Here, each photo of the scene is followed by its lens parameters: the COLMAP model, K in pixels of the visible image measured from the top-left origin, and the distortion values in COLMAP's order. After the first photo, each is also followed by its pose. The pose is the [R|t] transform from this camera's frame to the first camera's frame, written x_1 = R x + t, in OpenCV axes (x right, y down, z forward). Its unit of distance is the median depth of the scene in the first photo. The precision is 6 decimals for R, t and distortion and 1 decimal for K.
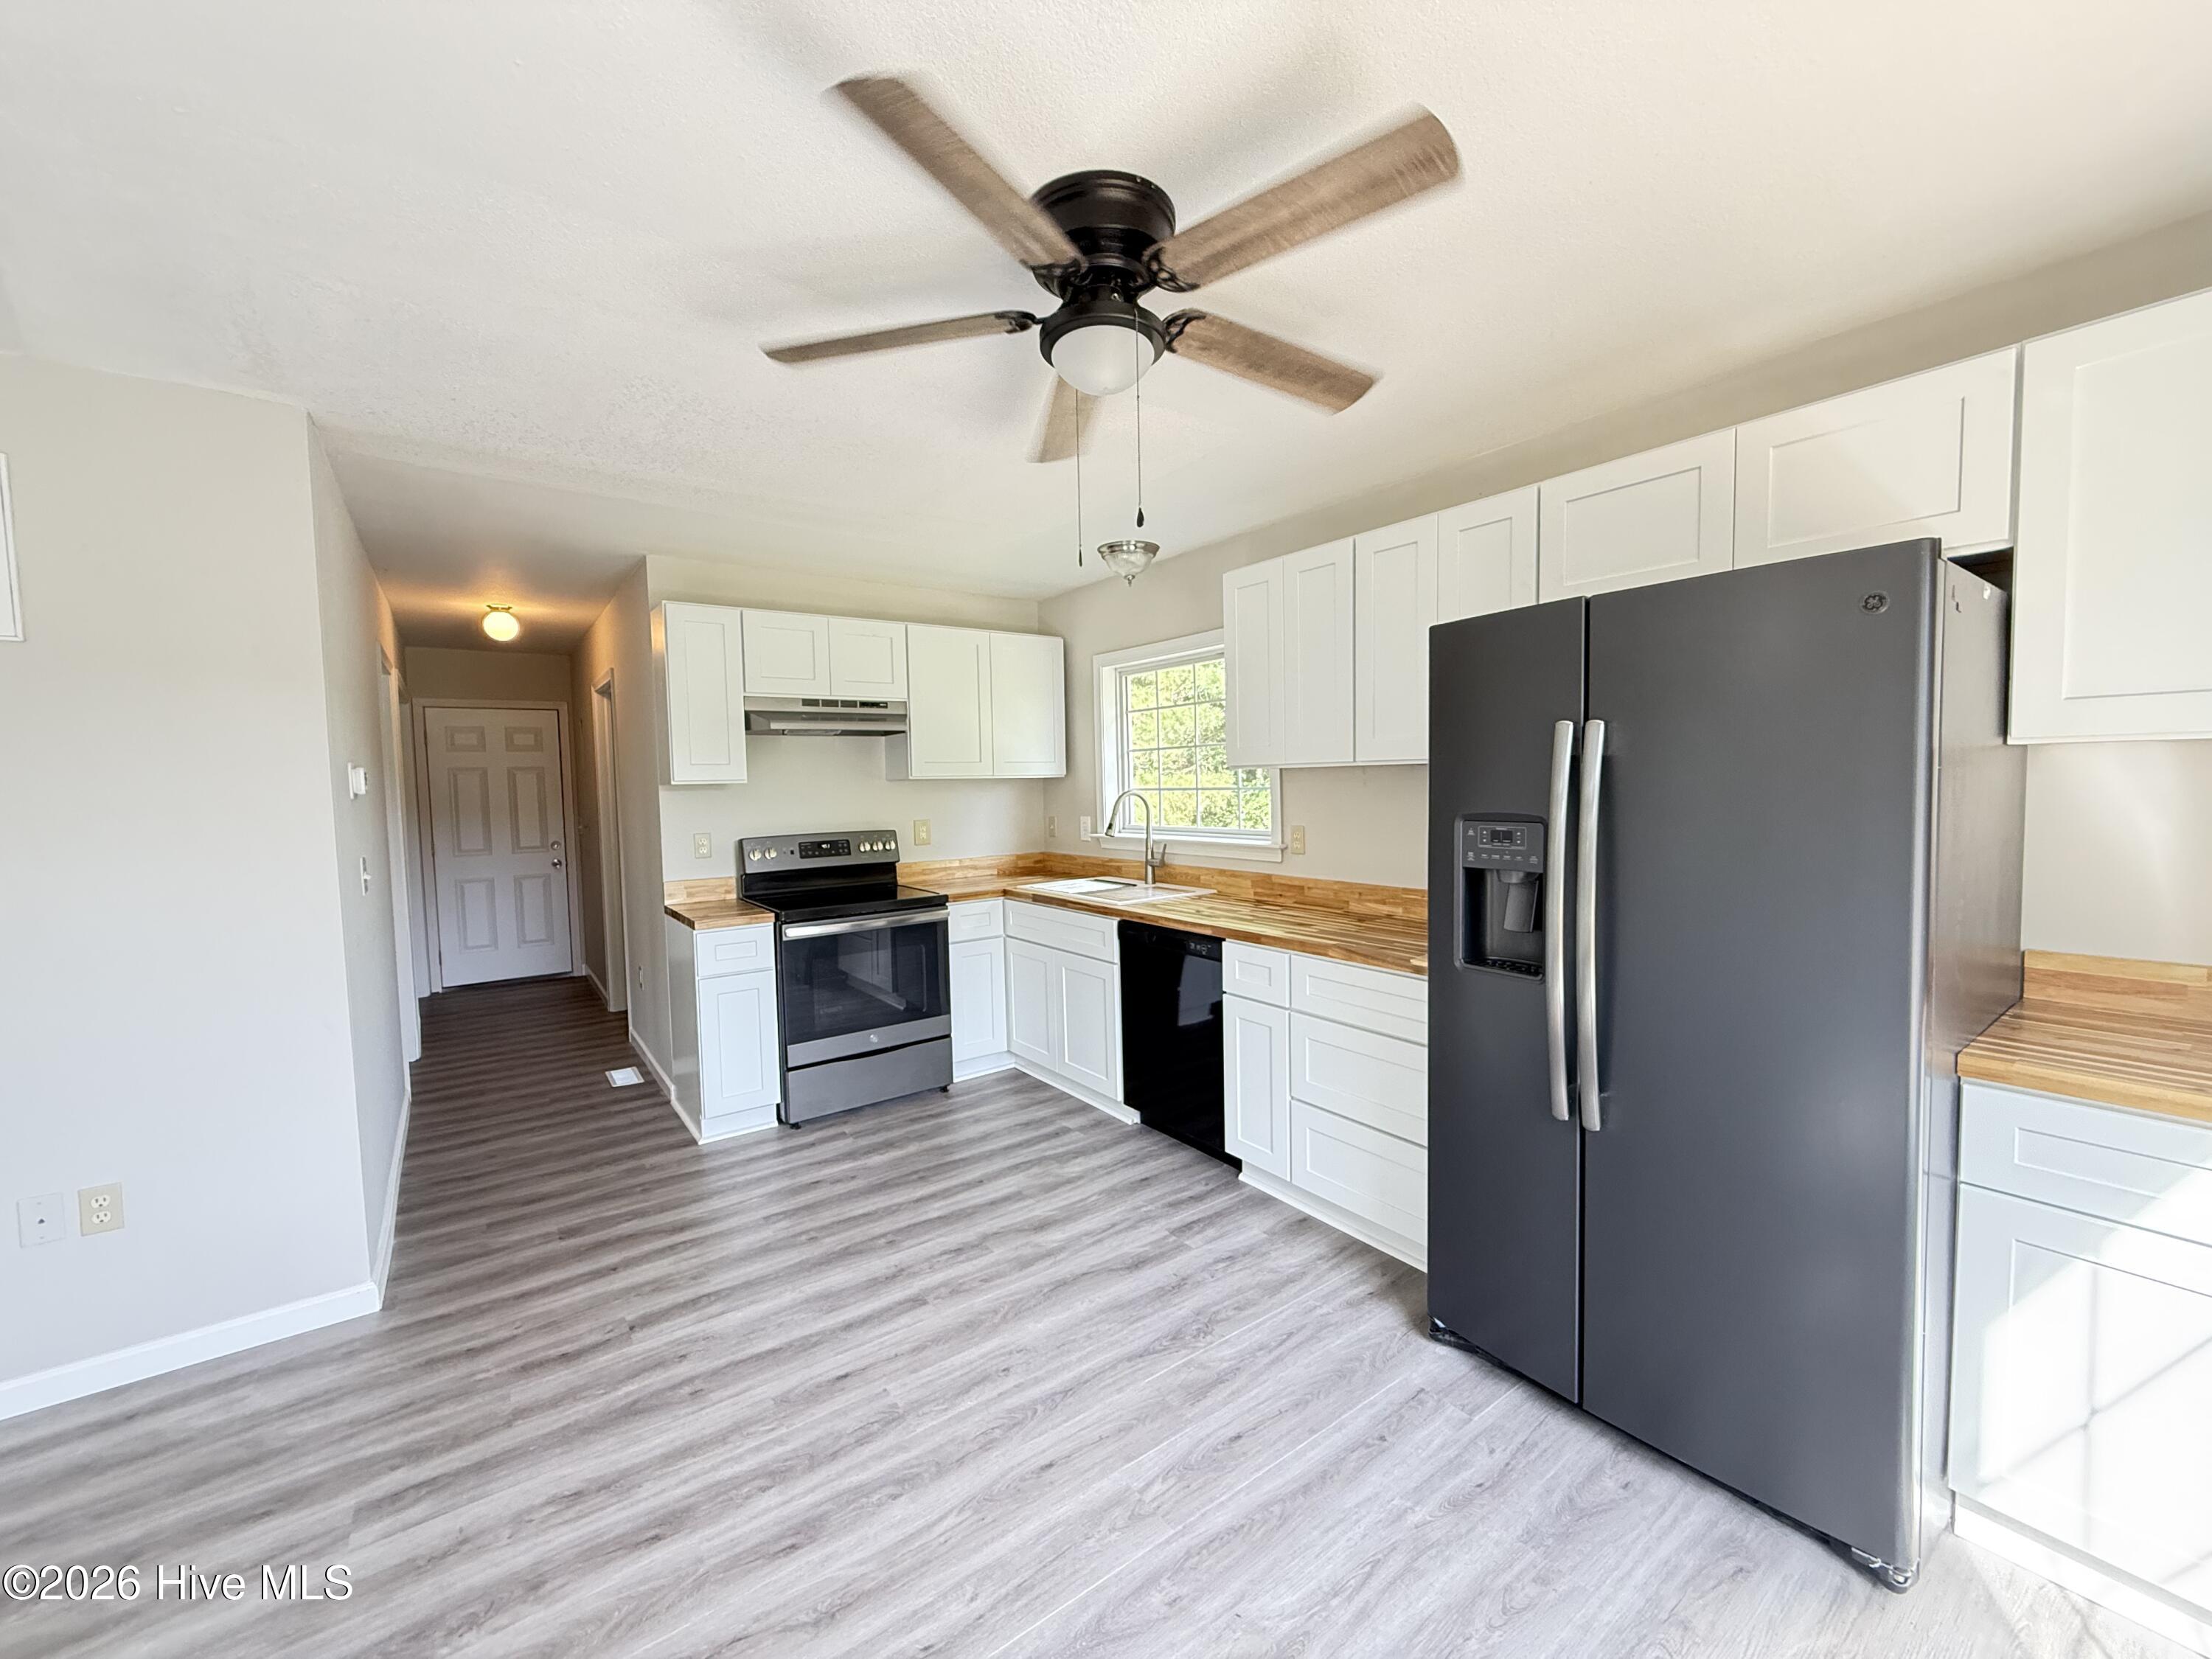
lens RADIAL K [[881.7, 0, 1099.1], [0, 881.7, 829.1], [0, 0, 1]] dist [0.000822, 0.000065]
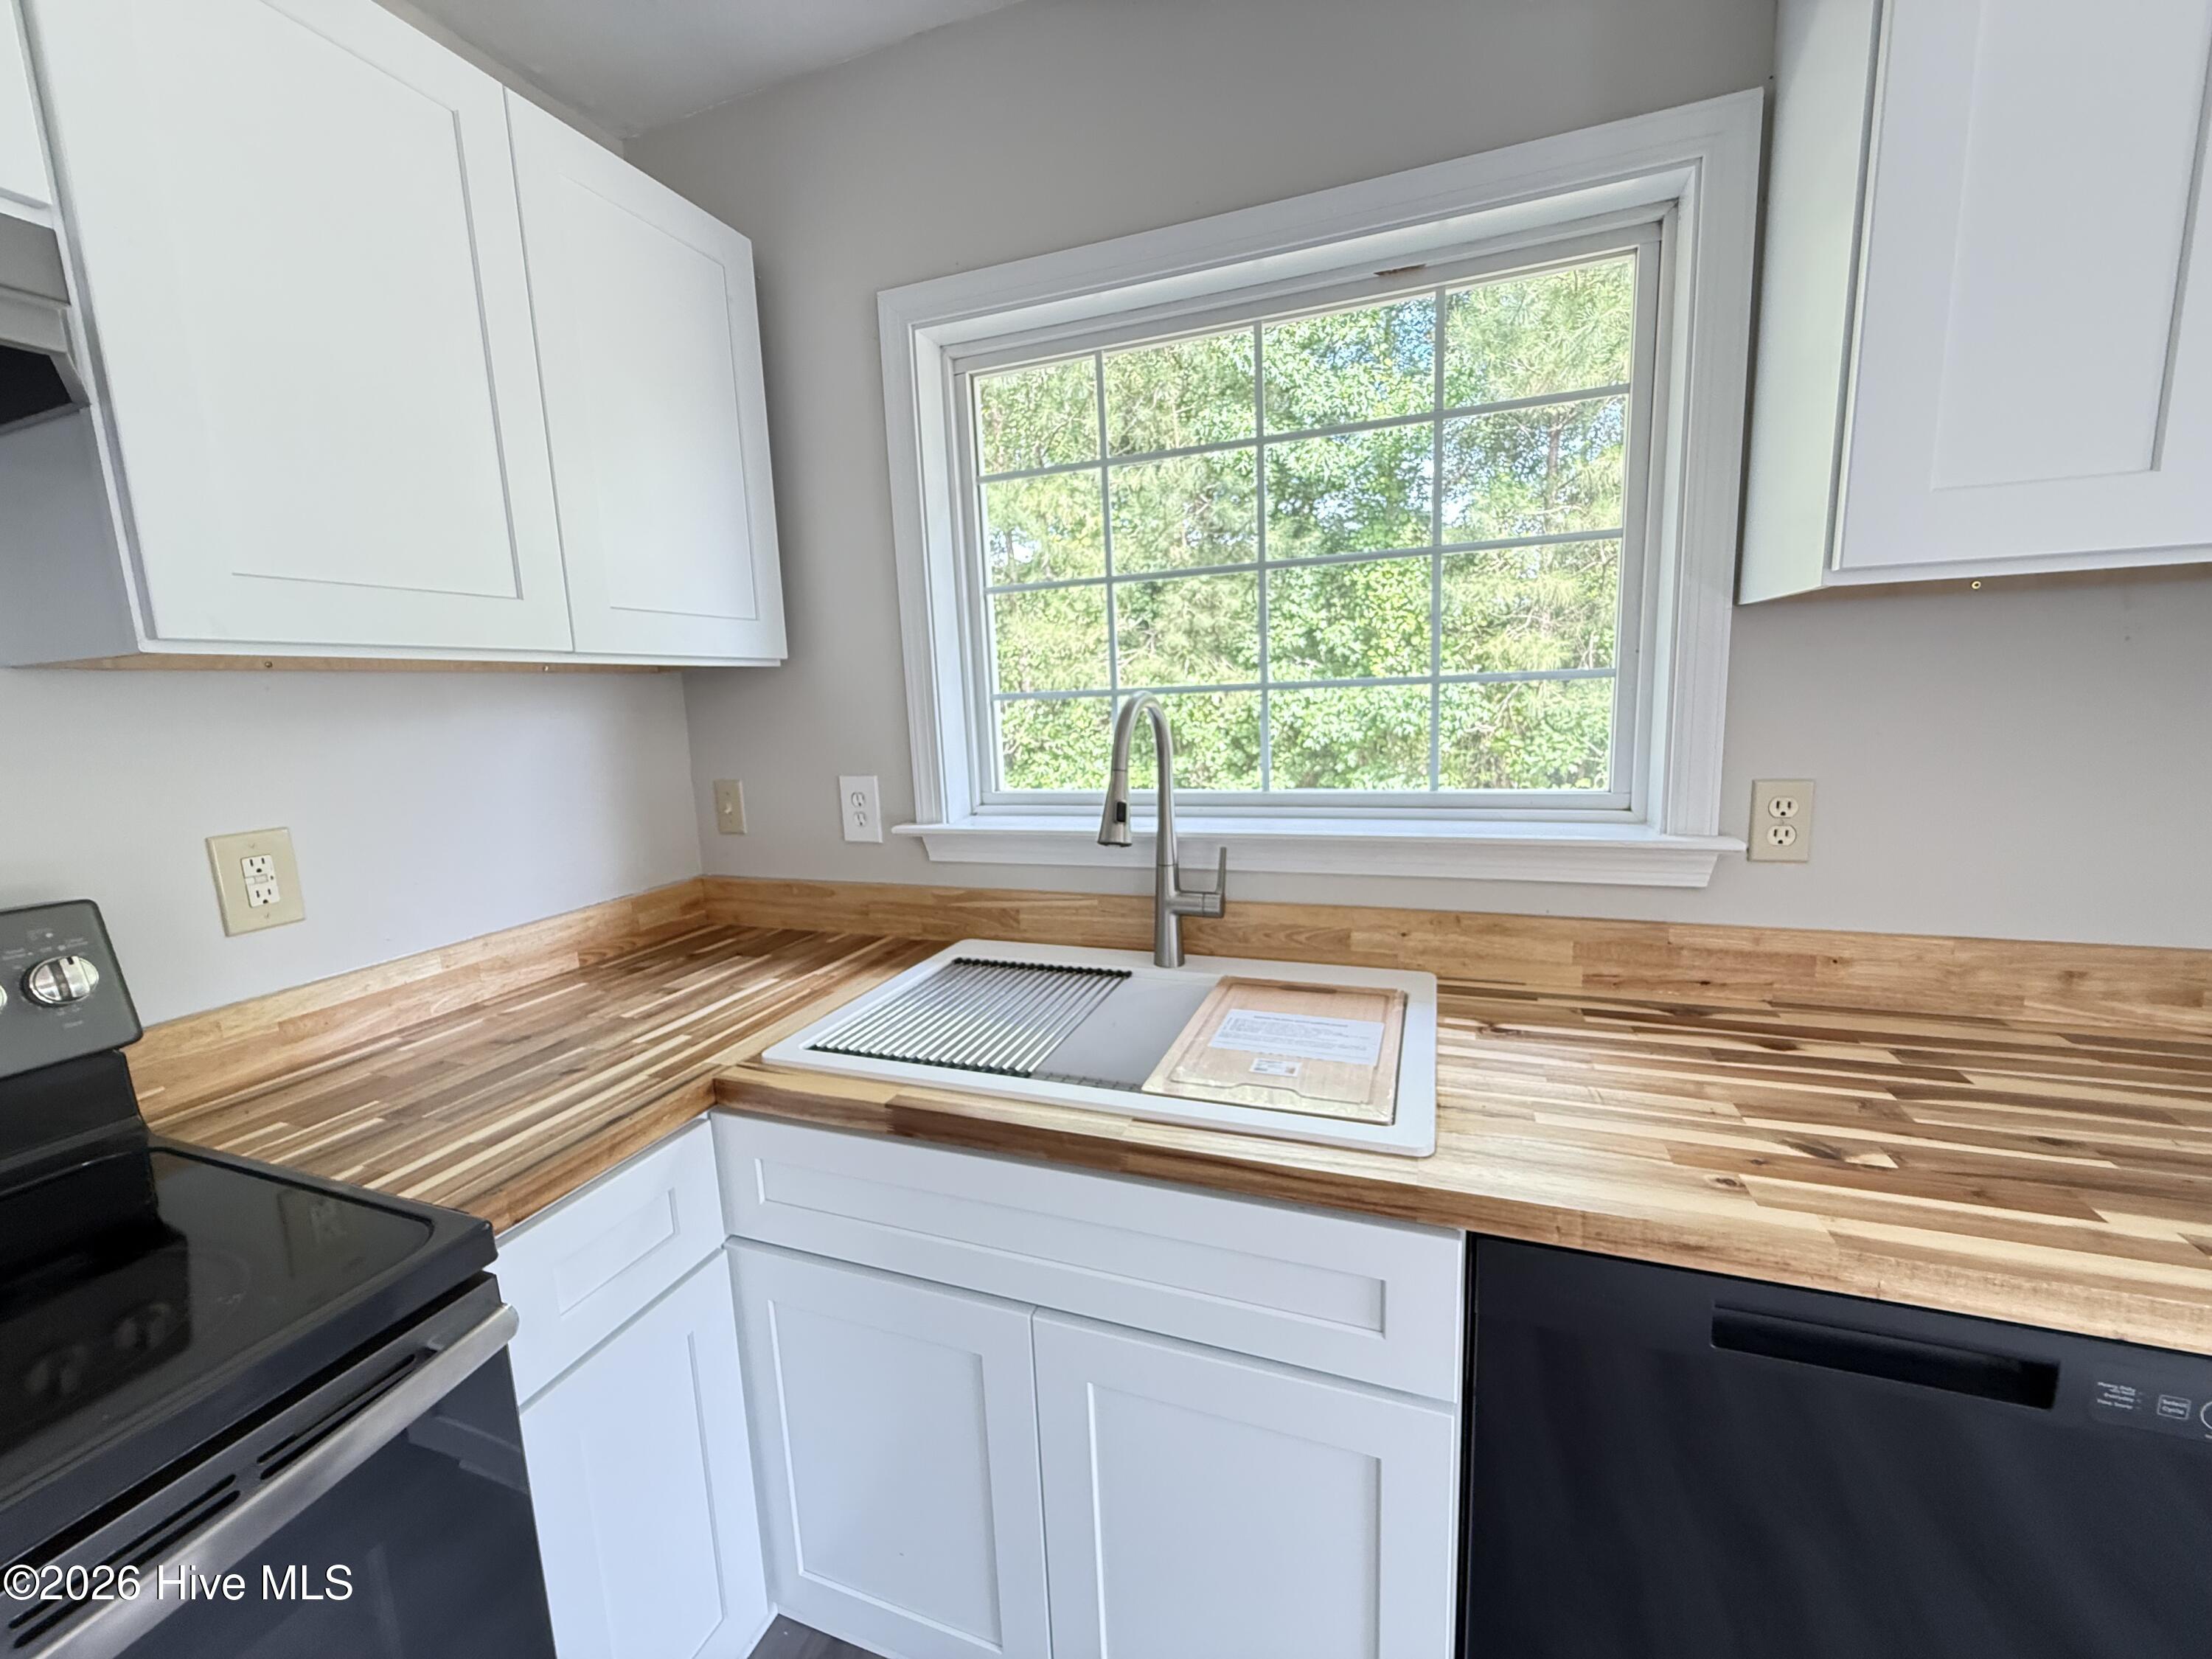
lens RADIAL K [[881.7, 0, 1099.1], [0, 881.7, 829.1], [0, 0, 1]] dist [0.000822, 0.000065]
pose [[0.835540, -0.095958, 0.540985, -0.193049], [0.051555, 0.993979, 0.096683, -0.033484], [-0.547005, -0.052892, 0.835457, 0.945804]]
